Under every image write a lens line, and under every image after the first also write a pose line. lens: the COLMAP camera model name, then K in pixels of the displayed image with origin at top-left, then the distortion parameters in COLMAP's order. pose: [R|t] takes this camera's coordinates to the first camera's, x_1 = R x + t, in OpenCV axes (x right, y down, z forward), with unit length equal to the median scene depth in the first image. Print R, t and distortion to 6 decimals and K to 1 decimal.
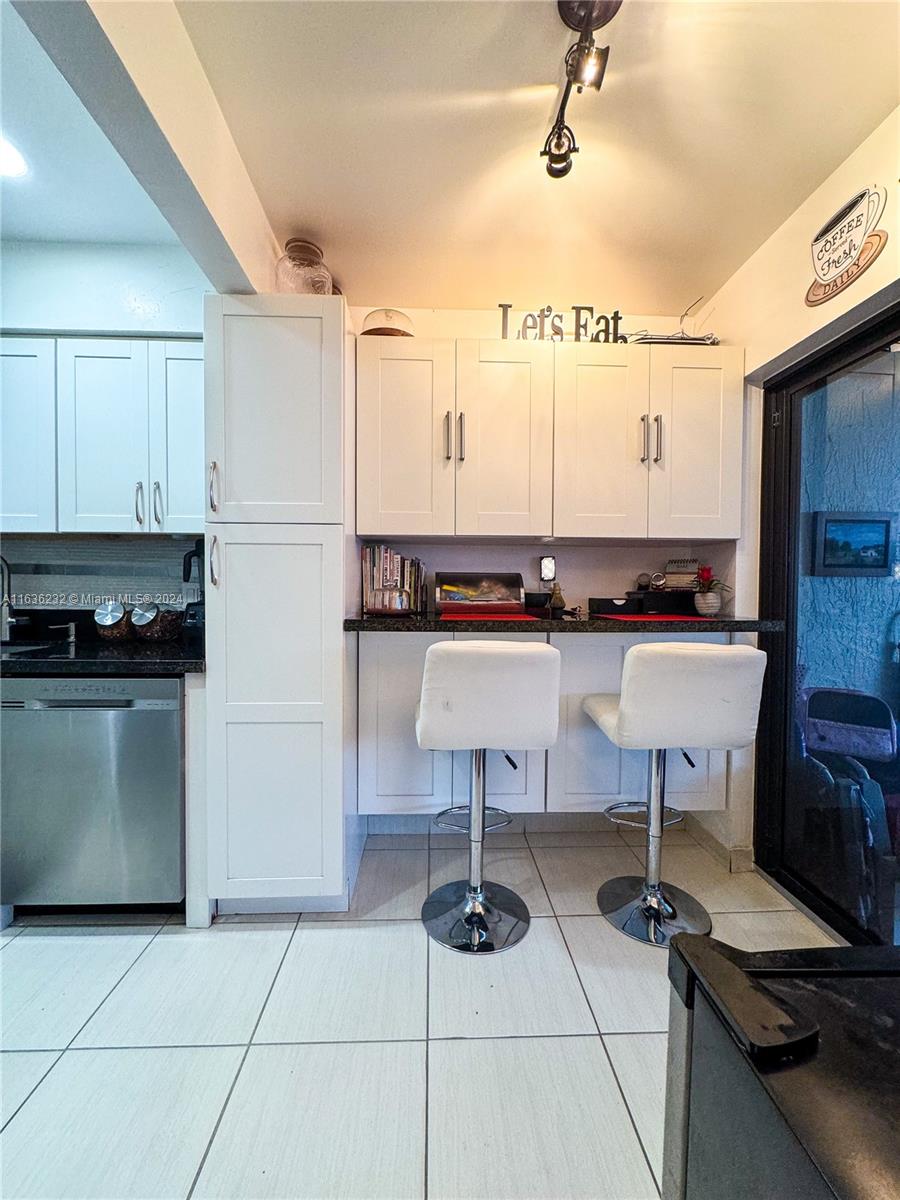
lens RADIAL K [[480.5, 0, 450.6], [0, 480.5, 600.2], [0, 0, 1]] dist [0.000322, 0.000051]
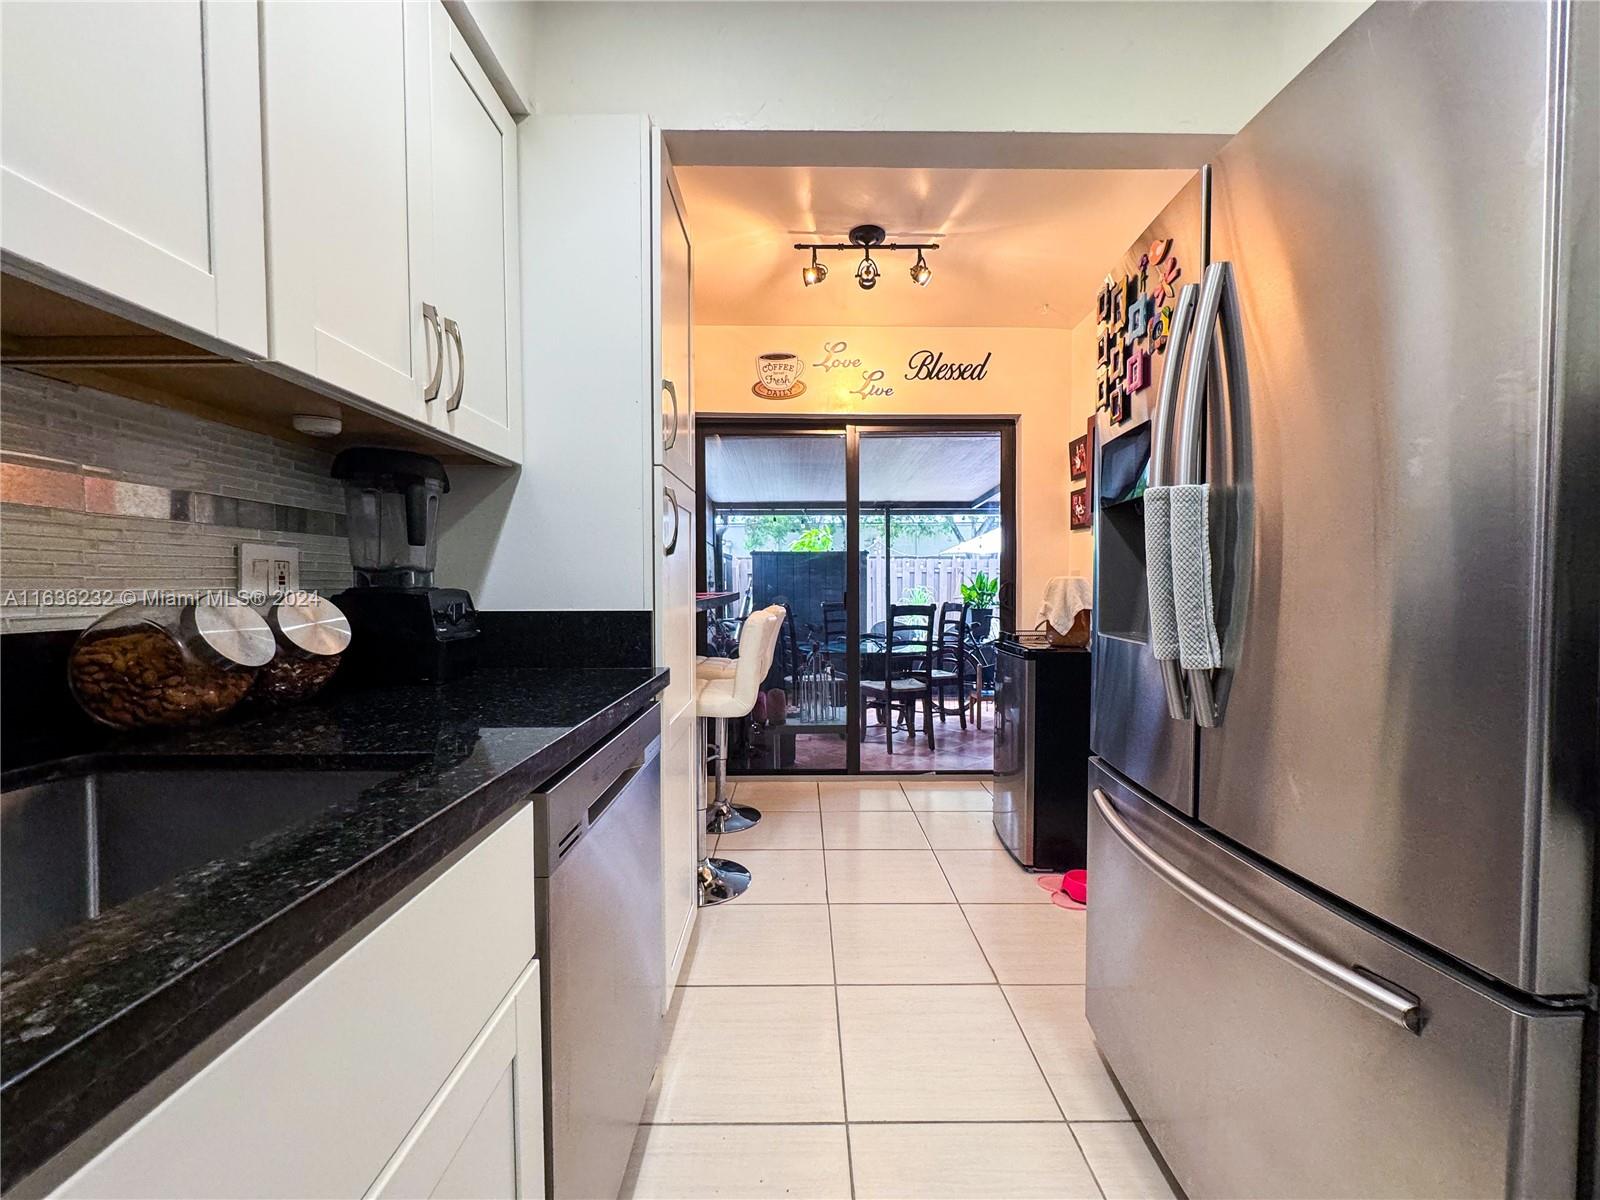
lens RADIAL K [[640.6, 0, 802.1], [0, 640.6, 599.1], [0, 0, 1]] dist [0.000322, 0.000051]
pose [[0.033491, -0.031920, 0.998929, -1.396431], [0.026197, 0.999174, 0.031049, -0.012424], [-0.999096, 0.025129, 0.034300, 0.825844]]
